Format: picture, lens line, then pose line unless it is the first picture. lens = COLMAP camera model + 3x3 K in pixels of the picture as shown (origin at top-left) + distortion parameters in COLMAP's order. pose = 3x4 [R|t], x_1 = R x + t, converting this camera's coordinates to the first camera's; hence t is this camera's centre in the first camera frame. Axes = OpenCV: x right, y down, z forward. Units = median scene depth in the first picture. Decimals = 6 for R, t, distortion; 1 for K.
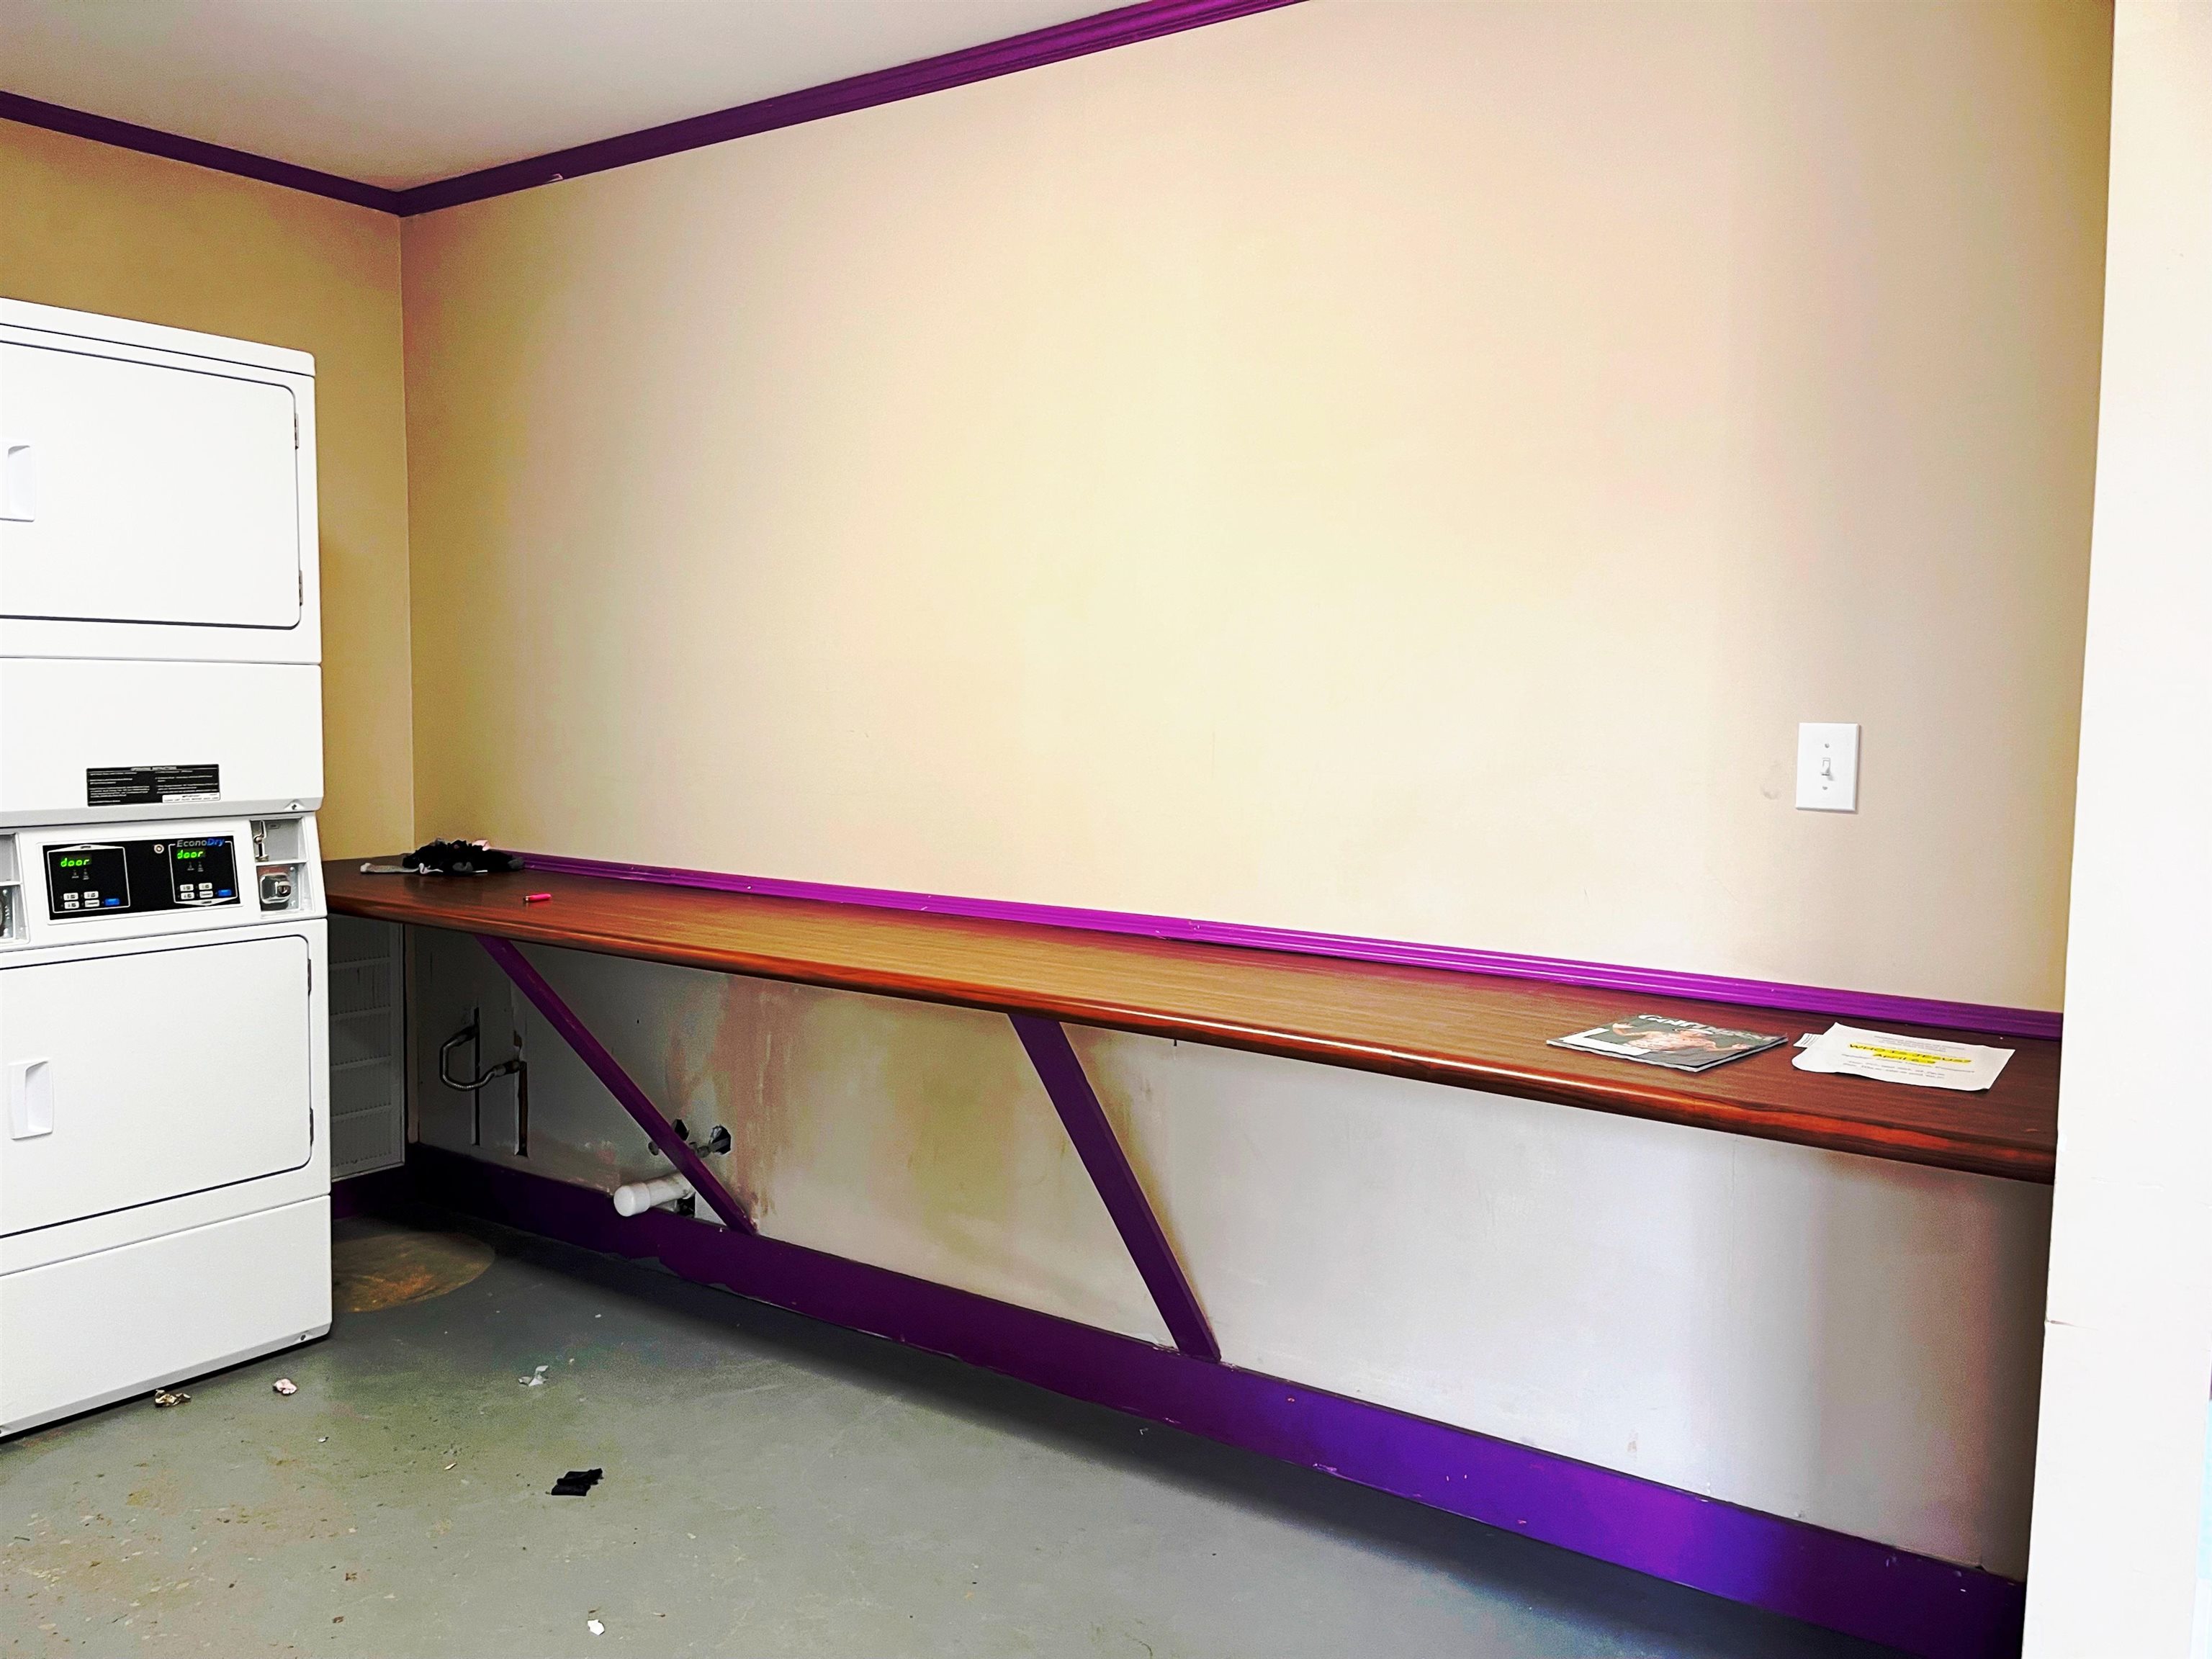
lens RADIAL K [[1682.7, 0, 1106.0], [0, 1682.7, 829.5], [0, 0, 1]] dist [0.045857, -0.008620]
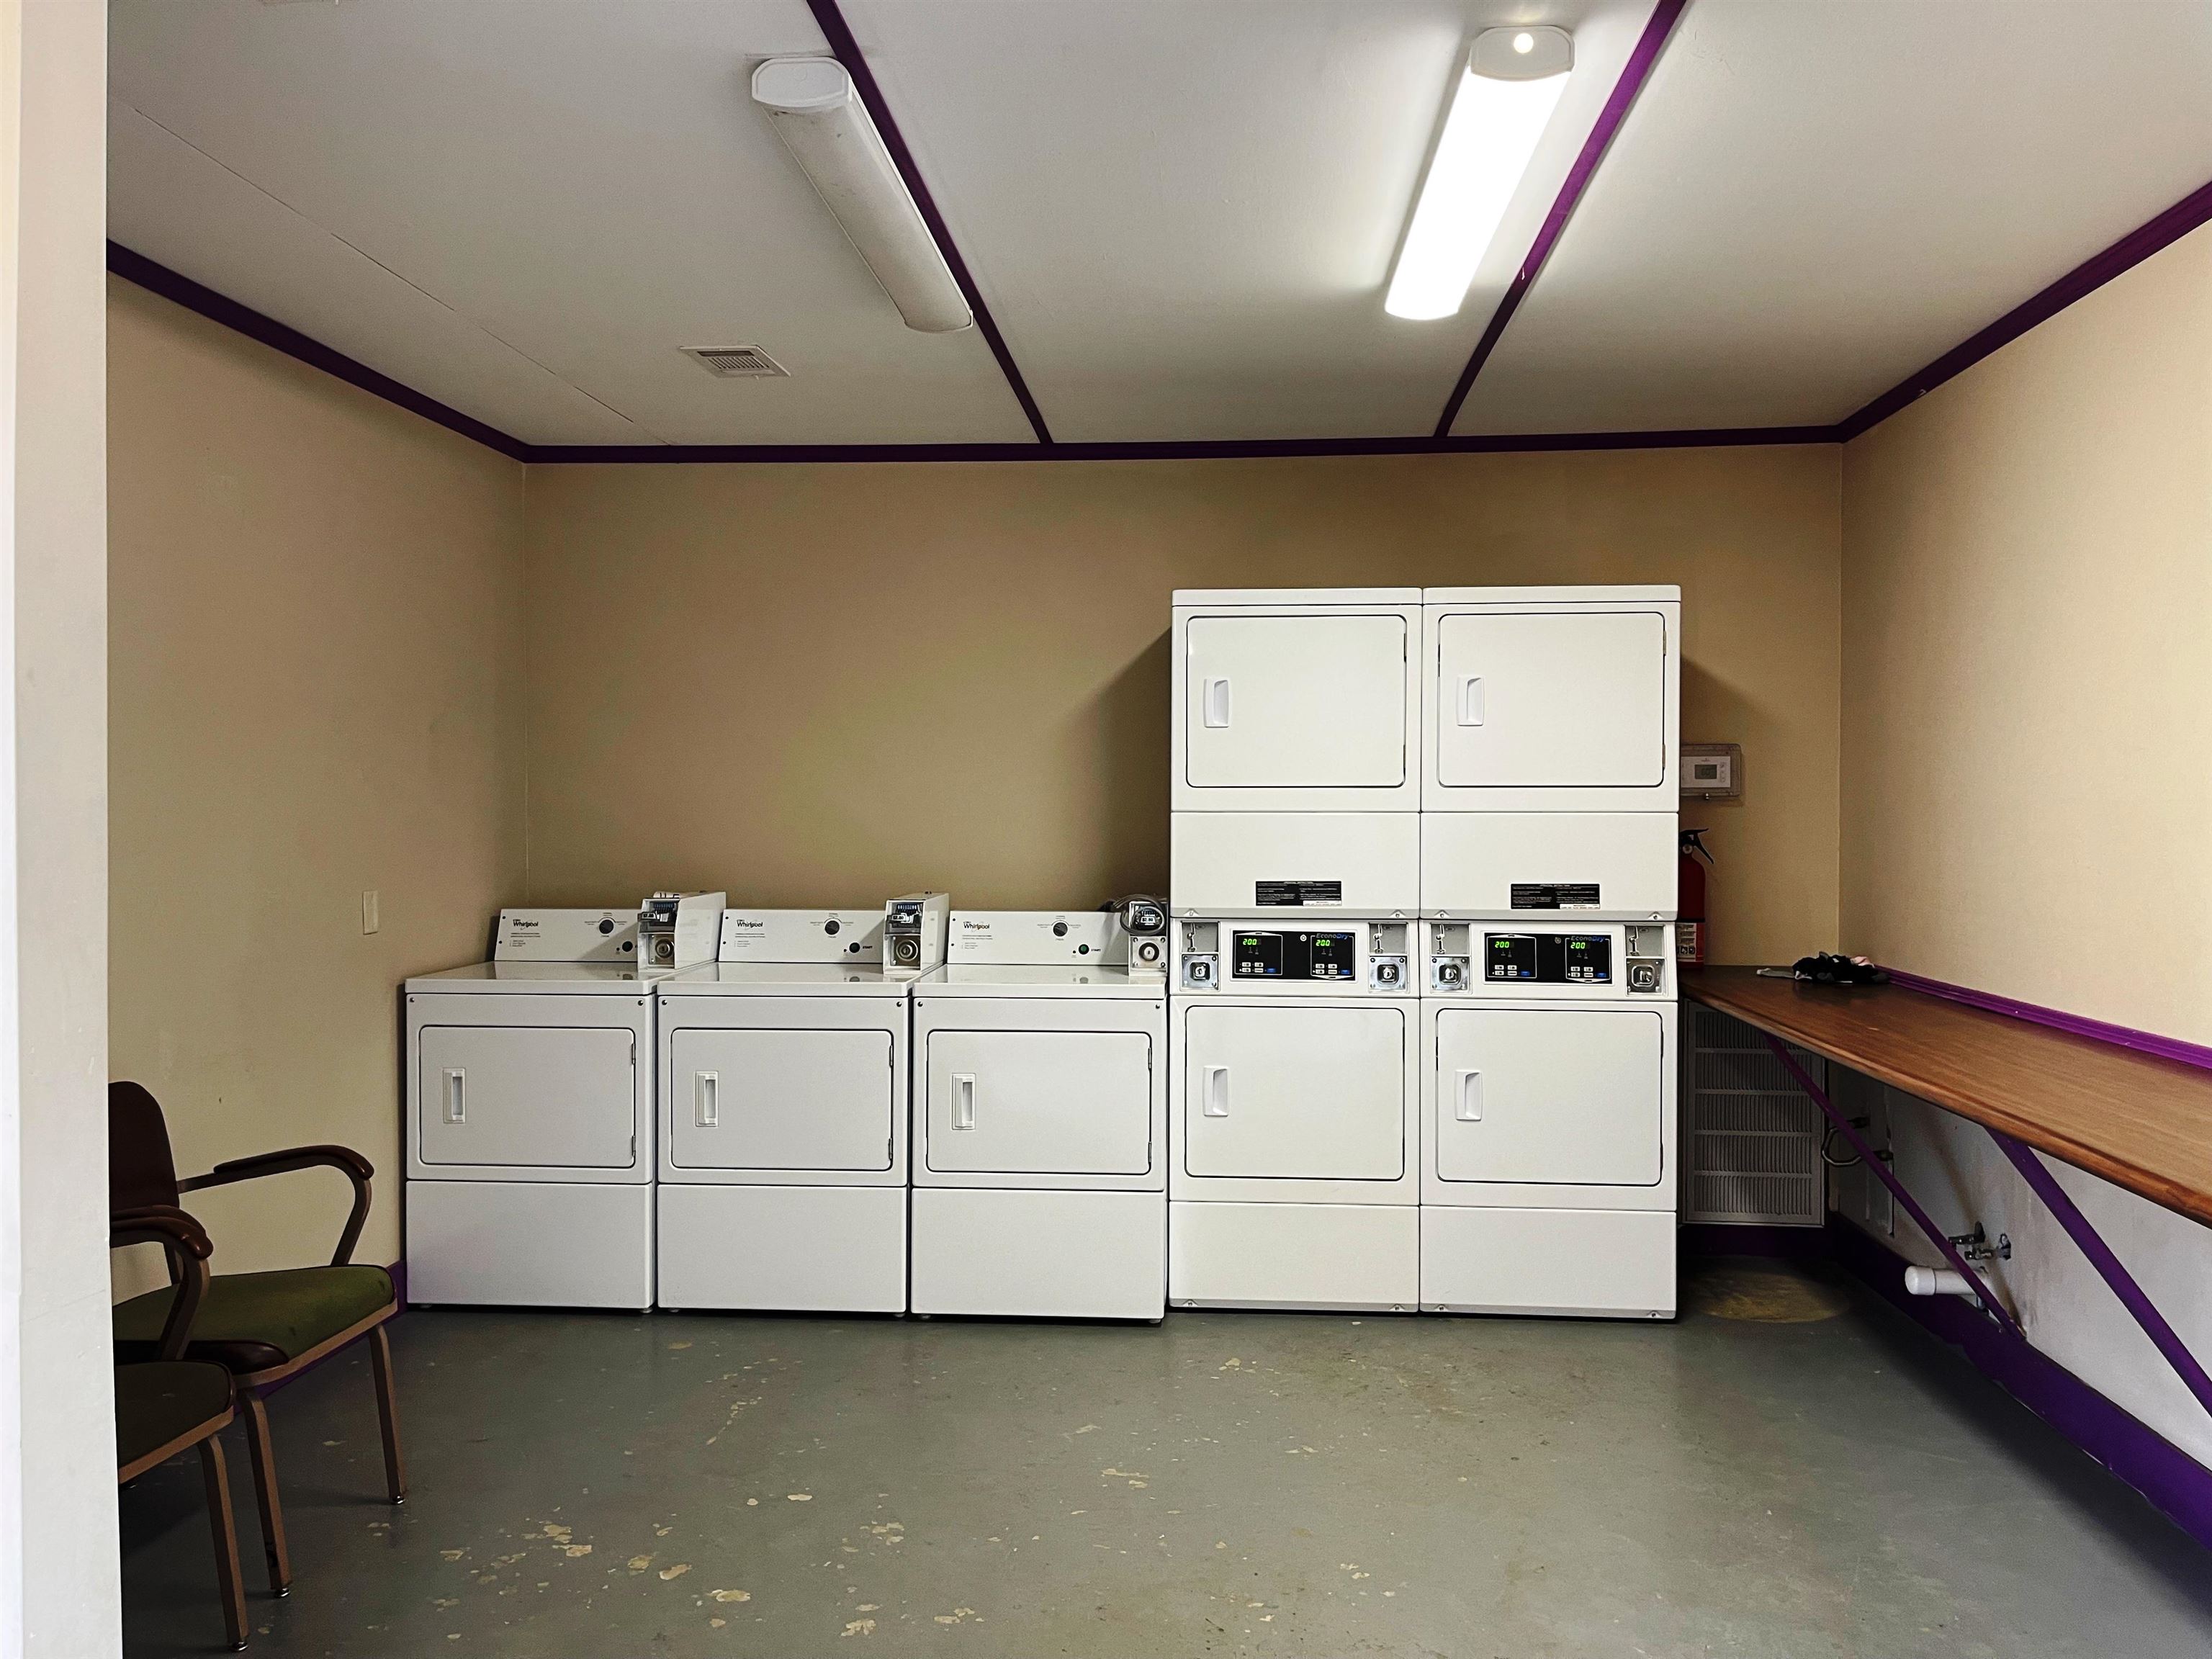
lens RADIAL K [[1682.7, 0, 1106.0], [0, 1682.7, 829.5], [0, 0, 1]] dist [0.045857, -0.008620]
pose [[0.520814, 0.007386, -0.853638, 0.456497], [-0.065711, 0.997343, -0.031462, -0.012017], [0.851137, 0.072479, 0.519915, -0.085778]]
